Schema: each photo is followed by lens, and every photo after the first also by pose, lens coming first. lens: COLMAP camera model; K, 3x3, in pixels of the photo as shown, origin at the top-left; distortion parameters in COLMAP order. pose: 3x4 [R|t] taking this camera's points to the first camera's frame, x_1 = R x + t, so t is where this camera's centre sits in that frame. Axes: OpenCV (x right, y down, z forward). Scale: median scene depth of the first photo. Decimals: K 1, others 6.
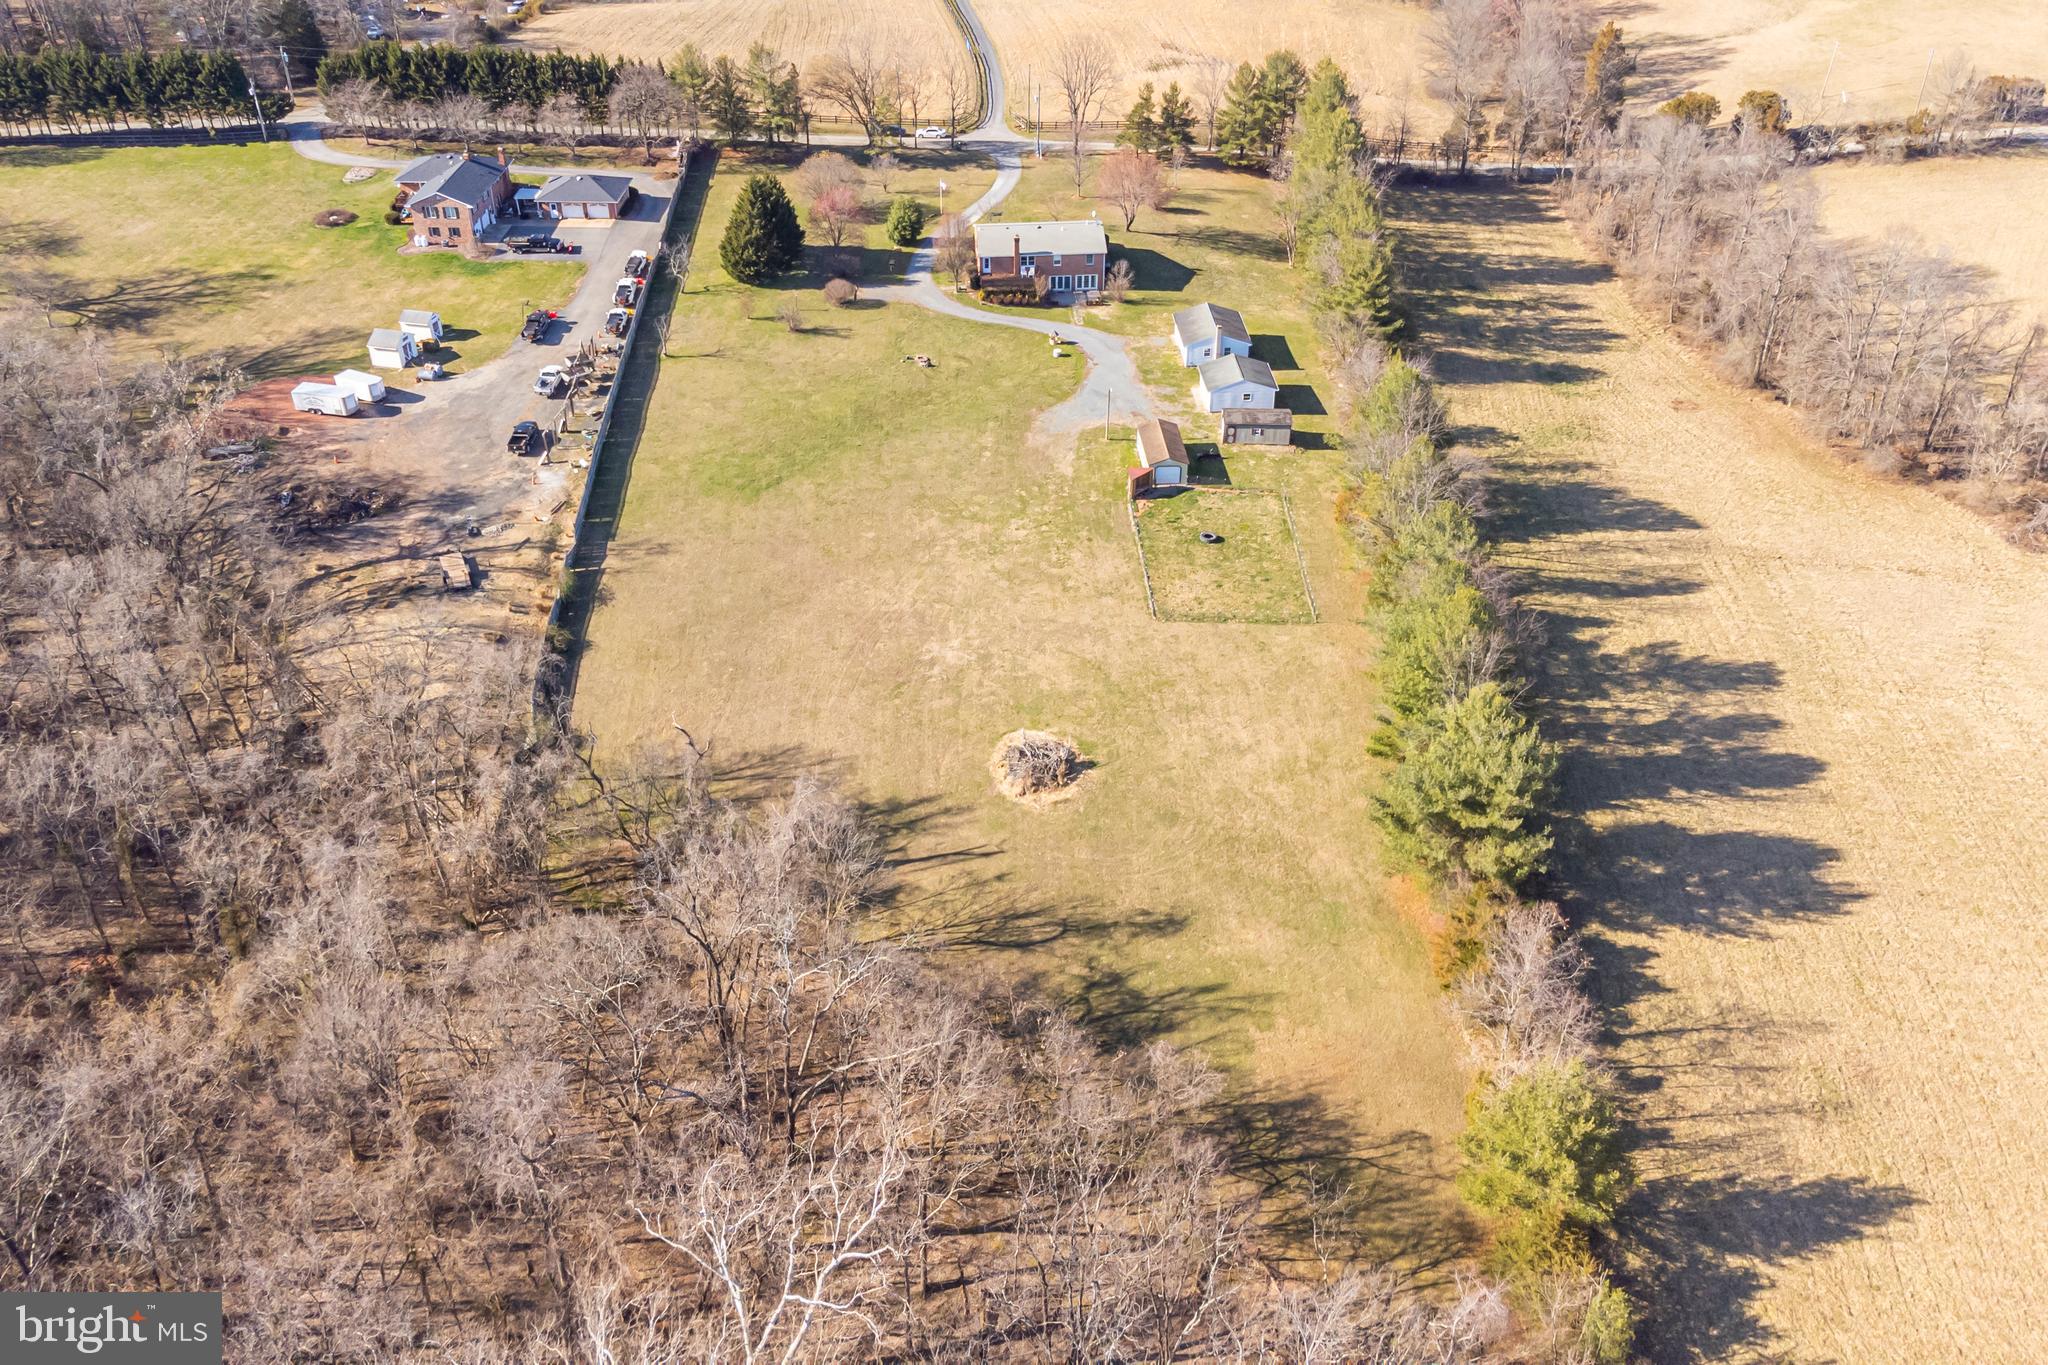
lens RADIAL K [[1828.1, 0, 1024.0], [0, 1828.1, 682.5], [0, 0, 1]] dist [0.033997, -0.002591]
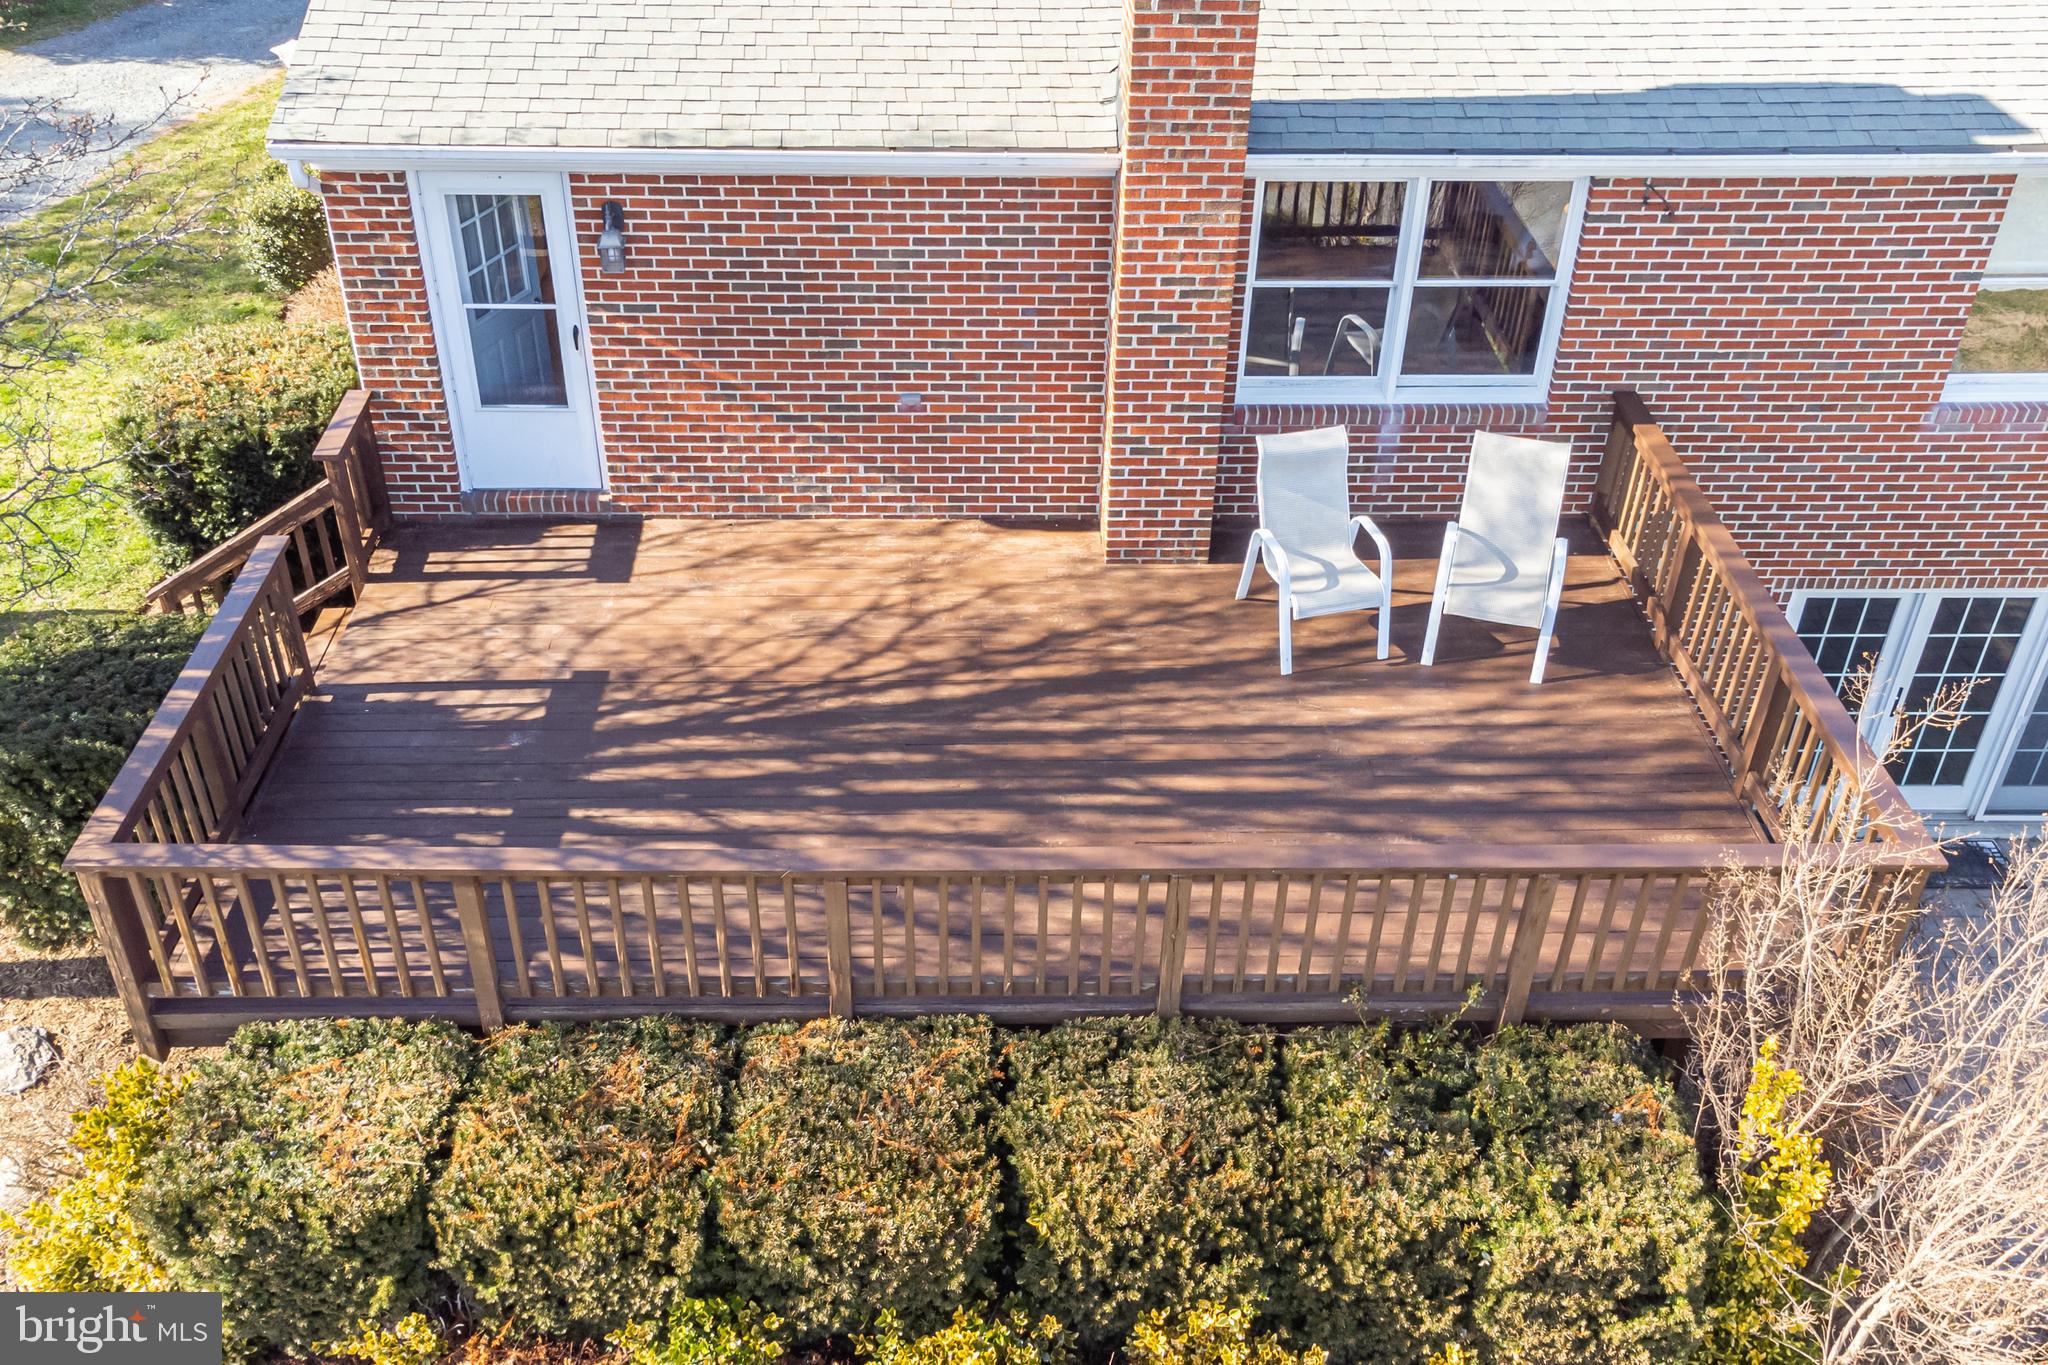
lens RADIAL K [[1886.1, 0, 1017.2], [0, 1886.1, 706.5], [0, 0, 1]] dist [0.020174, 0.002381]
pose [[0.998274, 0.047194, -0.034941, -0.005711], [-0.046015, 0.998369, 0.033797, -0.221833], [0.036479, -0.032131, 0.998818, 0.956890]]
